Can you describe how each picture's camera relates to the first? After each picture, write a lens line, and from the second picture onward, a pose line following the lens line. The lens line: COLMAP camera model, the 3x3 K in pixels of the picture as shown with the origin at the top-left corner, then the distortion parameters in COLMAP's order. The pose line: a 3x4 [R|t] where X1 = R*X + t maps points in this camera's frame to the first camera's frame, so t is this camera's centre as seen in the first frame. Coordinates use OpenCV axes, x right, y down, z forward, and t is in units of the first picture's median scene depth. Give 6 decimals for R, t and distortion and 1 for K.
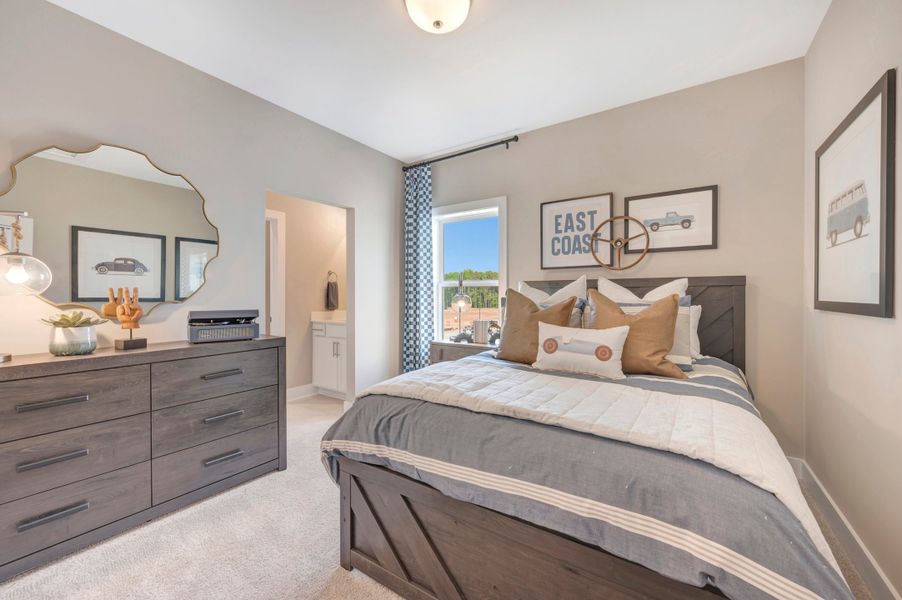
lens RADIAL K [[366.6, 0, 452.3], [0, 366.6, 295.2], [0, 0, 1]] dist [0.000216, 0.000392]
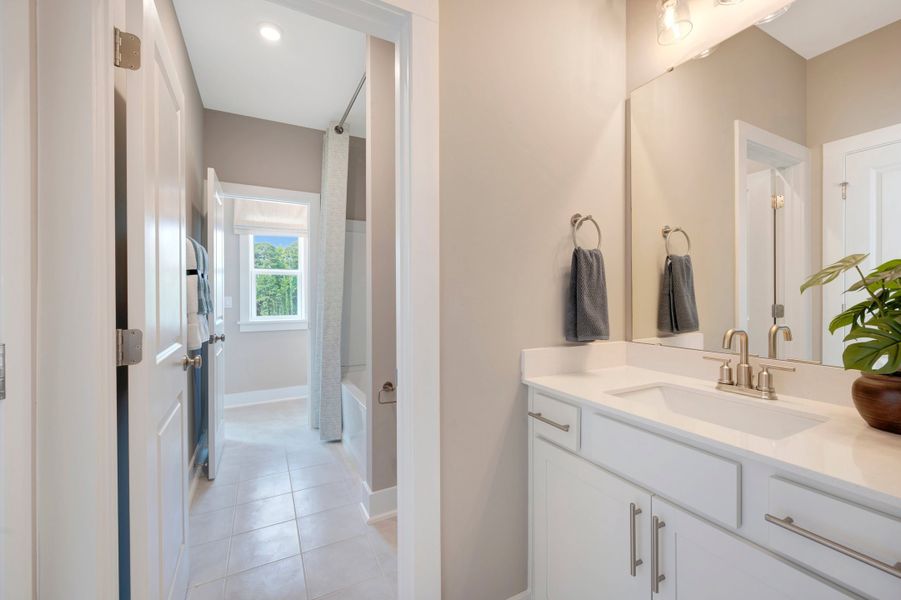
lens RADIAL K [[366.2, 0, 445.6], [0, 366.2, 295.5], [0, 0, 1]] dist [0.000216, 0.000392]
pose [[0.882541, -0.002768, -0.470227, -0.299312], [-0.000143, 0.999981, -0.006155, 0.003598], [0.470235, 0.005499, 0.882524, 0.707578]]
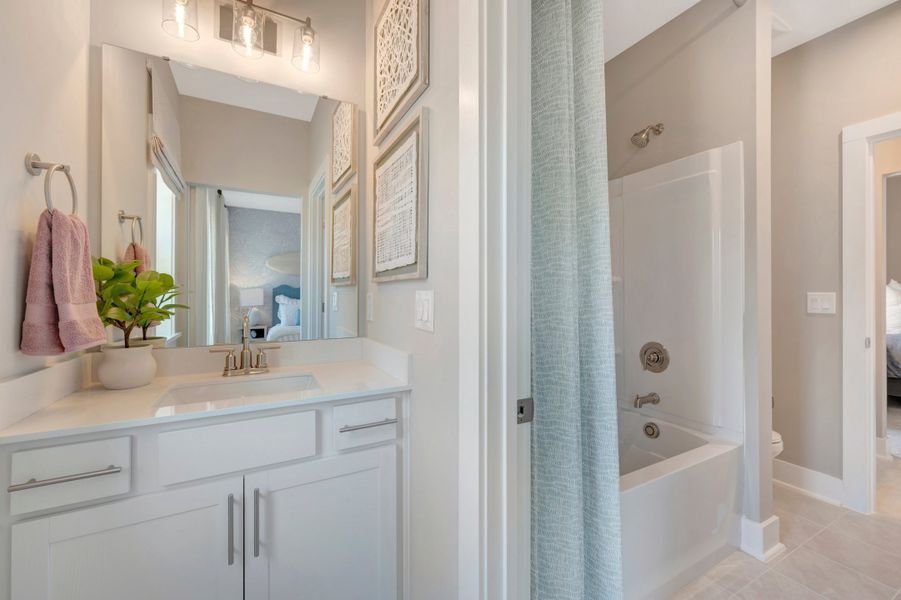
lens RADIAL K [[366.2, 0, 448.4], [0, 366.2, 297.1], [0, 0, 1]] dist [0.000216, 0.000392]
pose [[0.464669, -0.002632, 0.885481, -0.431682], [0.002879, 0.999995, 0.001461, 0.003877], [-0.885480, 0.001871, 0.464674, 0.727341]]
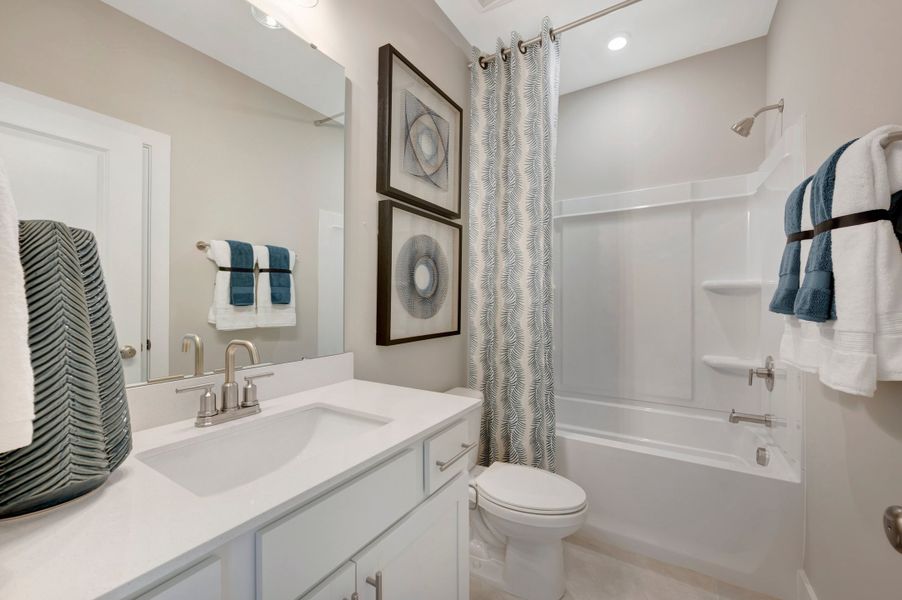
lens RADIAL K [[366.6, 0, 448.5], [0, 366.6, 302.3], [0, 0, 1]] dist [0.000216, 0.000392]
pose [[-0.025369, -0.001649, 0.999677, -0.446175], [0.004076, 0.999990, 0.001753, 0.003497], [-0.999670, 0.004119, -0.025362, 0.904618]]
